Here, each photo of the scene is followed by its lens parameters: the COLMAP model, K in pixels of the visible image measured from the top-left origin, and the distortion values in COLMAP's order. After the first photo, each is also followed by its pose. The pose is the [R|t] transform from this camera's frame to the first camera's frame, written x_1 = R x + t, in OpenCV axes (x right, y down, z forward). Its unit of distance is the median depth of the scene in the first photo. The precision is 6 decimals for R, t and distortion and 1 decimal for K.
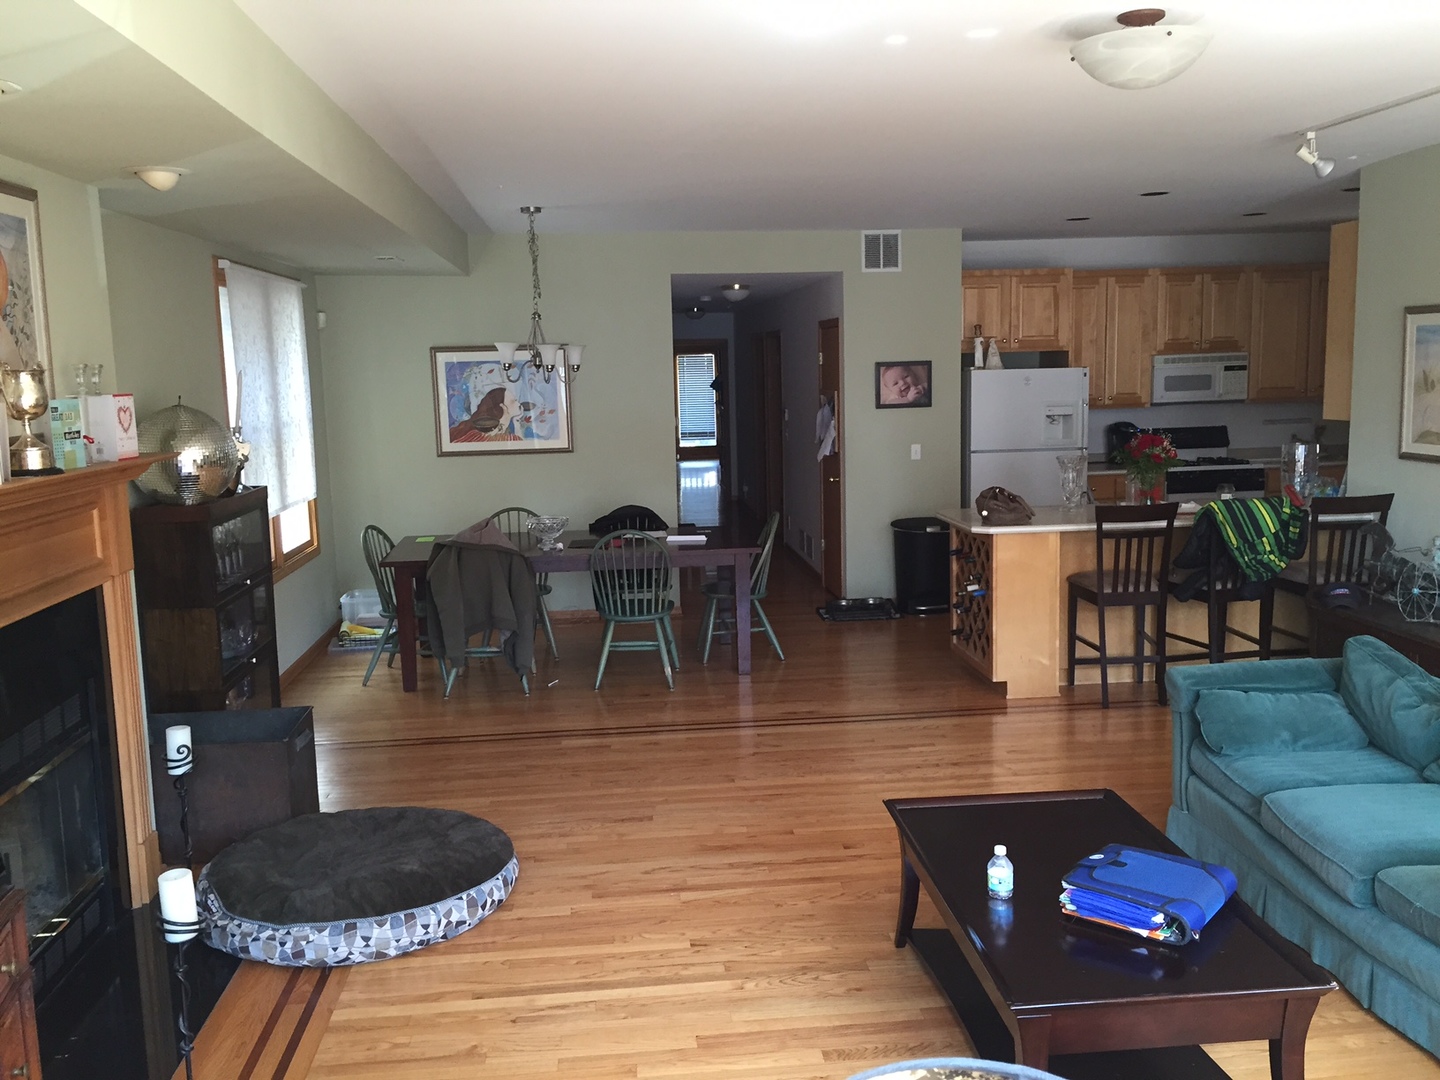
lens RADIAL K [[1235.7, 0, 719.6], [0, 1235.7, 534.0], [0, 0, 1]] dist [0.087024, -0.113096]
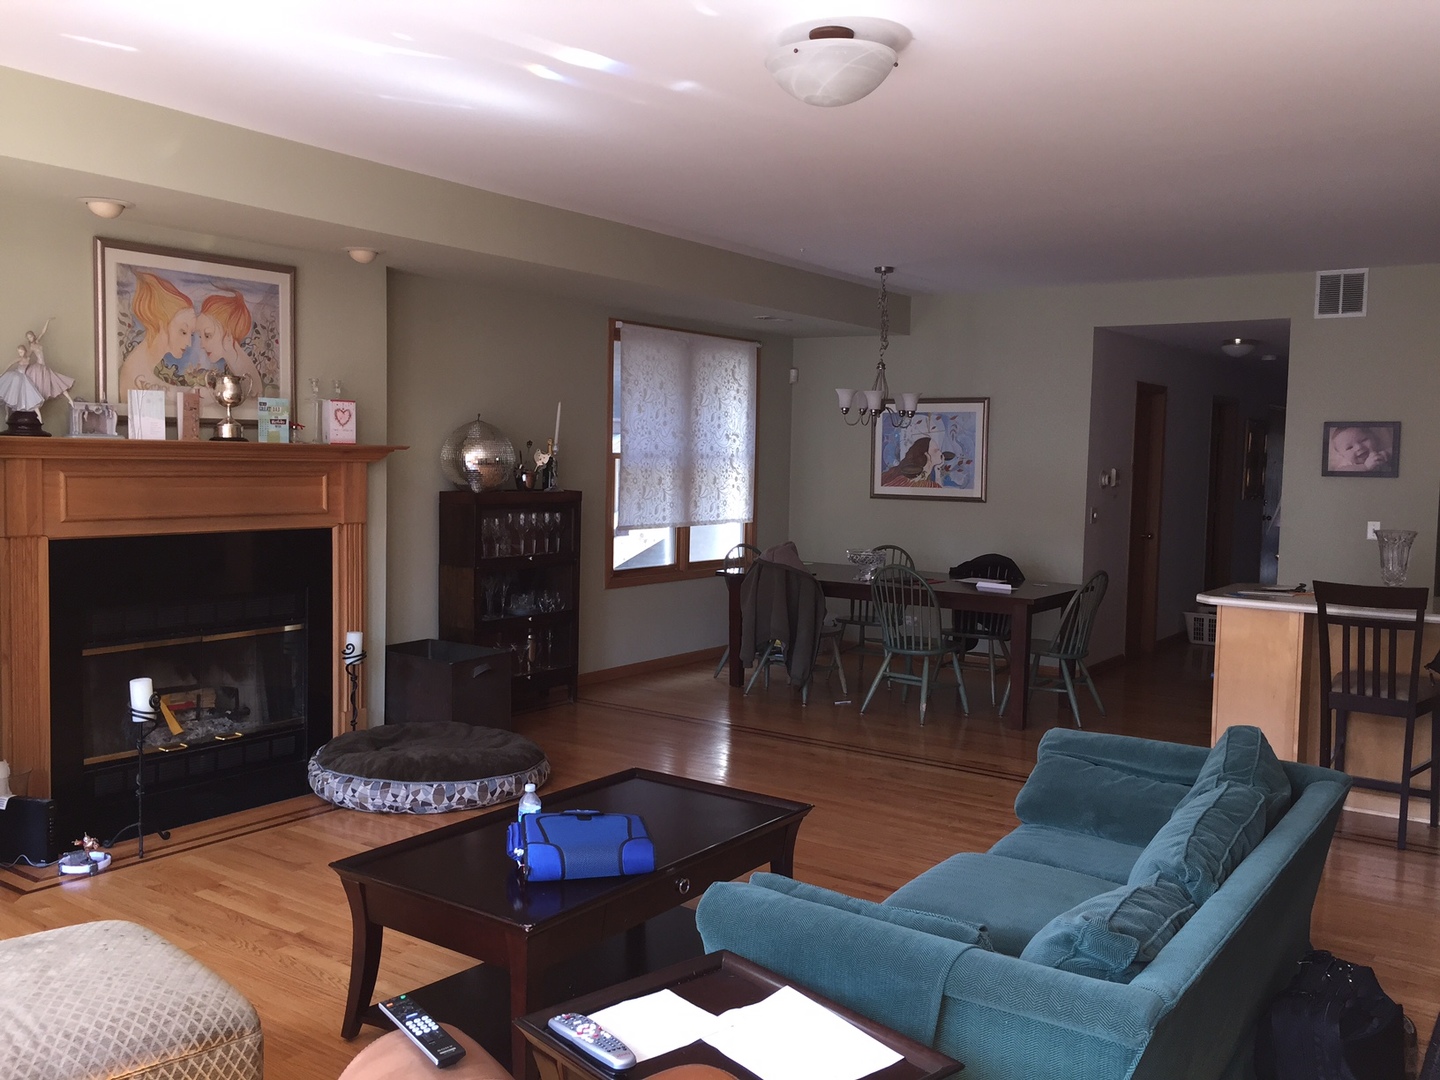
lens RADIAL K [[1235.7, 0, 719.6], [0, 1235.7, 534.0], [0, 0, 1]] dist [0.087024, -0.113096]
pose [[0.755214, 0.082235, -0.650299, 0.444845], [-0.126475, 0.991737, -0.021468, 0.011321], [0.643160, 0.098460, 0.759375, 0.095540]]
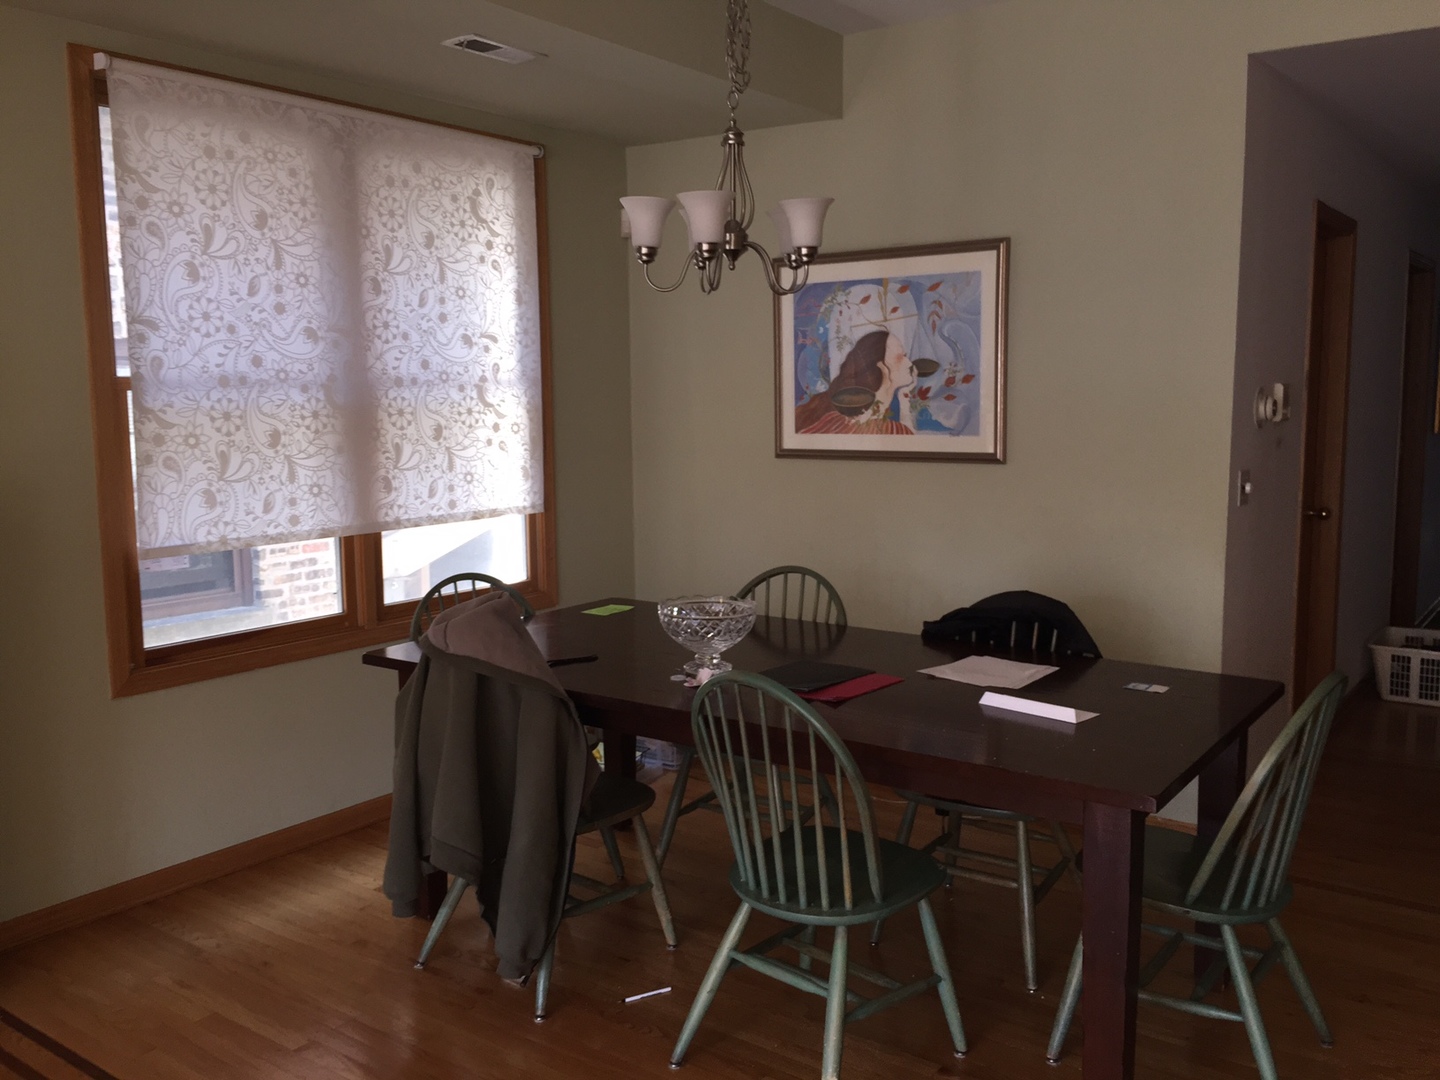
lens RADIAL K [[1235.7, 0, 719.6], [0, 1235.7, 534.0], [0, 0, 1]] dist [0.087024, -0.113096]
pose [[0.744488, 0.096456, -0.660631, 0.141448], [-0.099817, 0.994468, 0.032711, -0.050029], [0.660132, 0.041590, 0.749998, 0.651772]]
